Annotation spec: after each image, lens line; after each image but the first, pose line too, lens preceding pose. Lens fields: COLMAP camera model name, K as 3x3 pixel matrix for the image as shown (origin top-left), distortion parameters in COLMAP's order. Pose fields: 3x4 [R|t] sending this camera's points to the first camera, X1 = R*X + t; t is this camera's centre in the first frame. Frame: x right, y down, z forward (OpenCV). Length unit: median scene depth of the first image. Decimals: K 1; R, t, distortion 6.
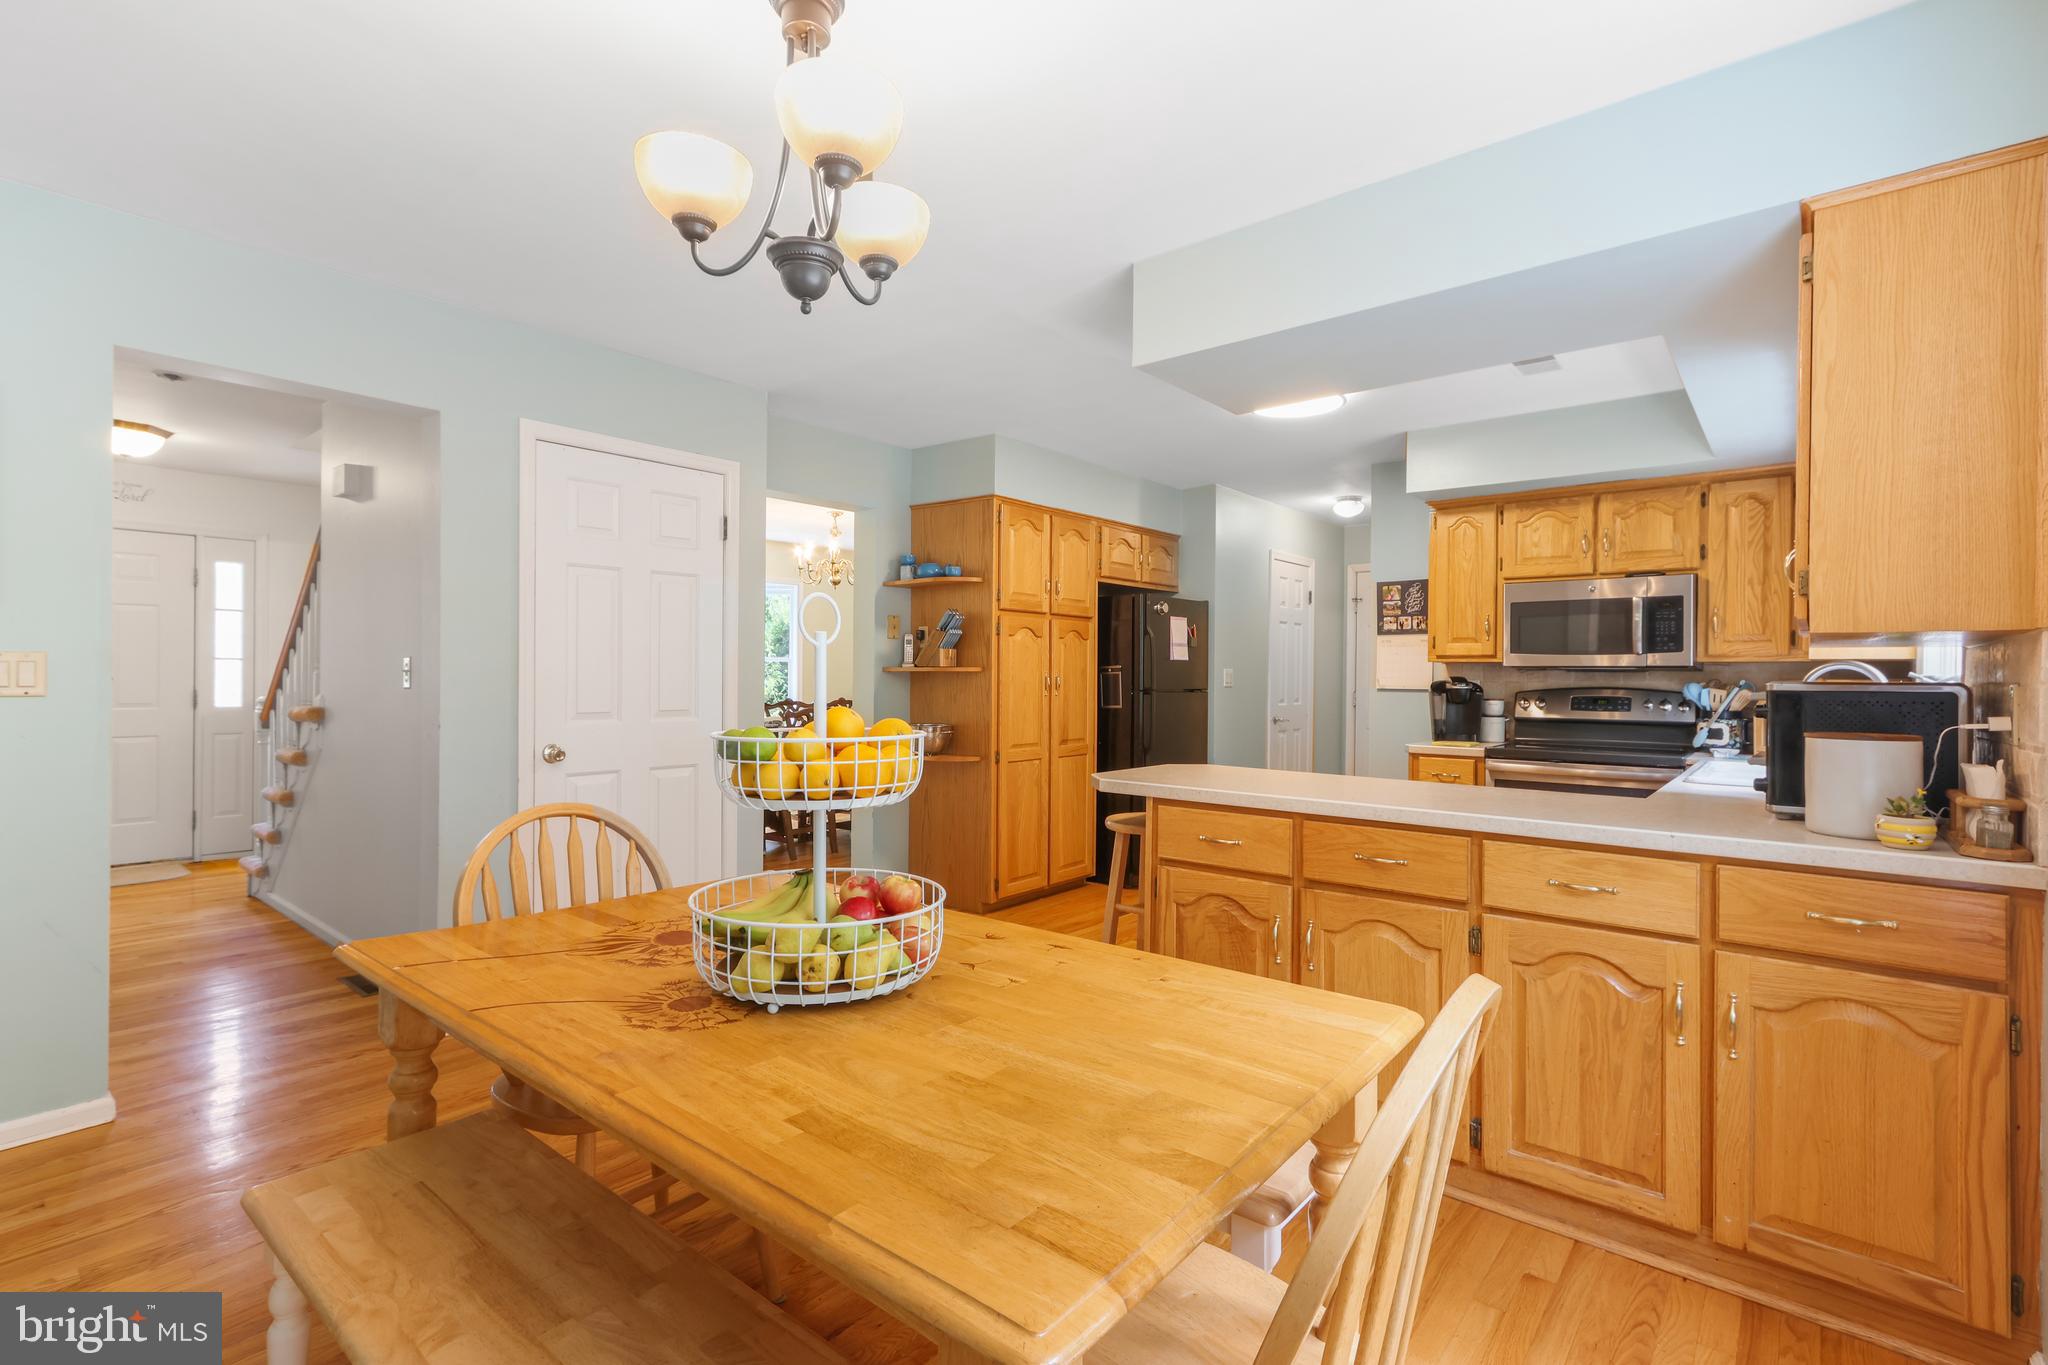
lens RADIAL K [[952.9, 0, 1035.4], [0, 952.9, 672.3], [0, 0, 1]] dist [0.002070, -0.000896]
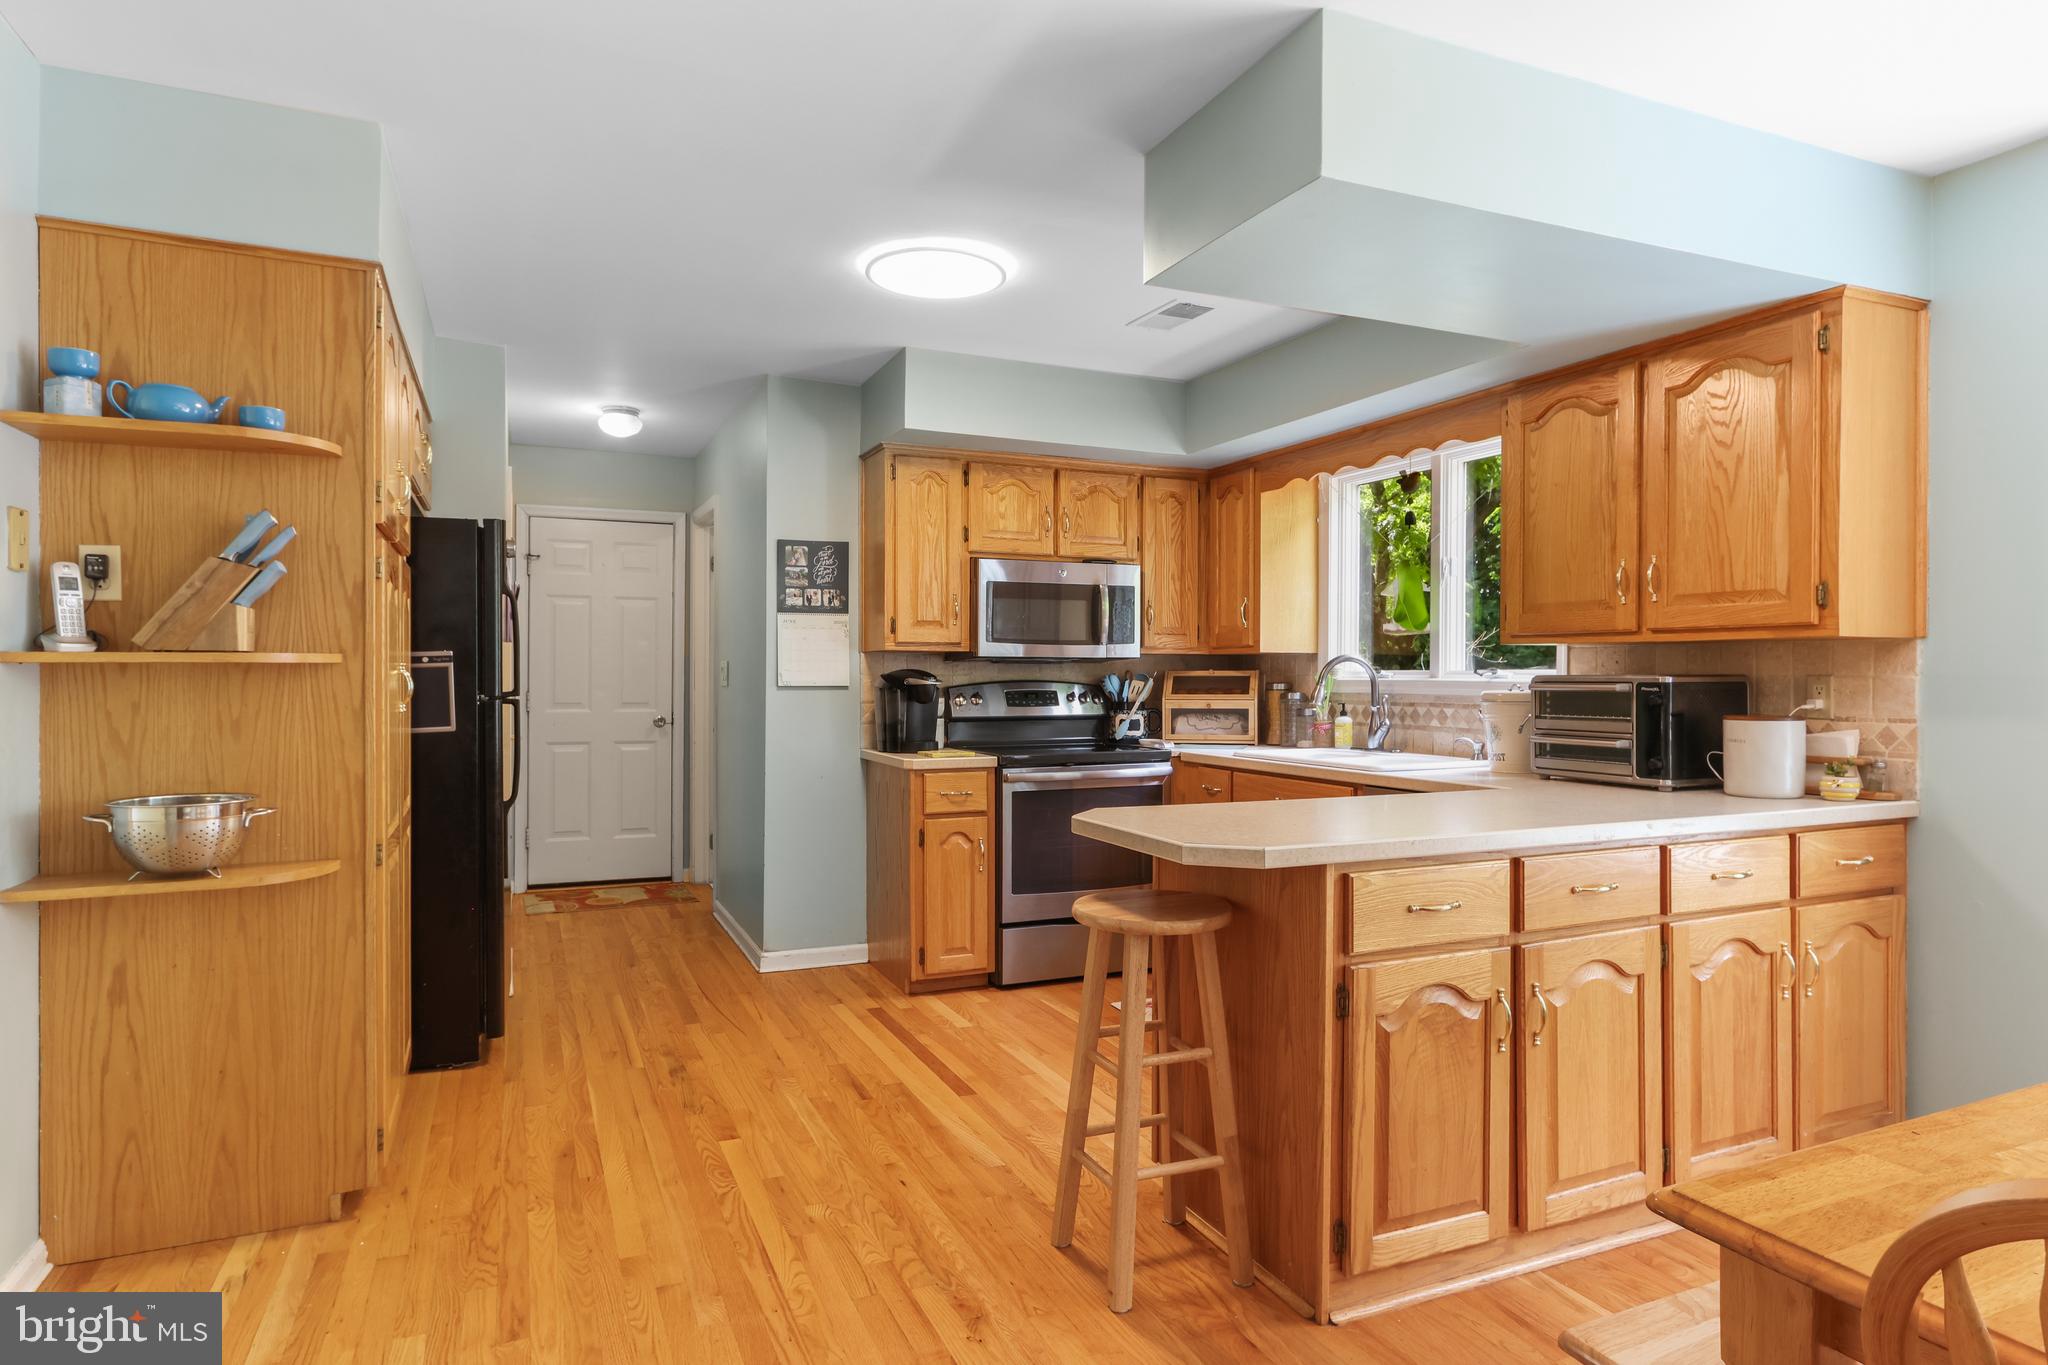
lens RADIAL K [[1153.7, 0, 1016.8], [0, 1153.7, 671.6], [0, 0, 1]] dist [-0.021076, 0.004854]
pose [[0.457412, -0.006110, 0.889234, -0.408751], [-0.003115, 0.999959, 0.008473, -0.001886], [-0.889250, -0.006646, 0.457374, 0.520278]]
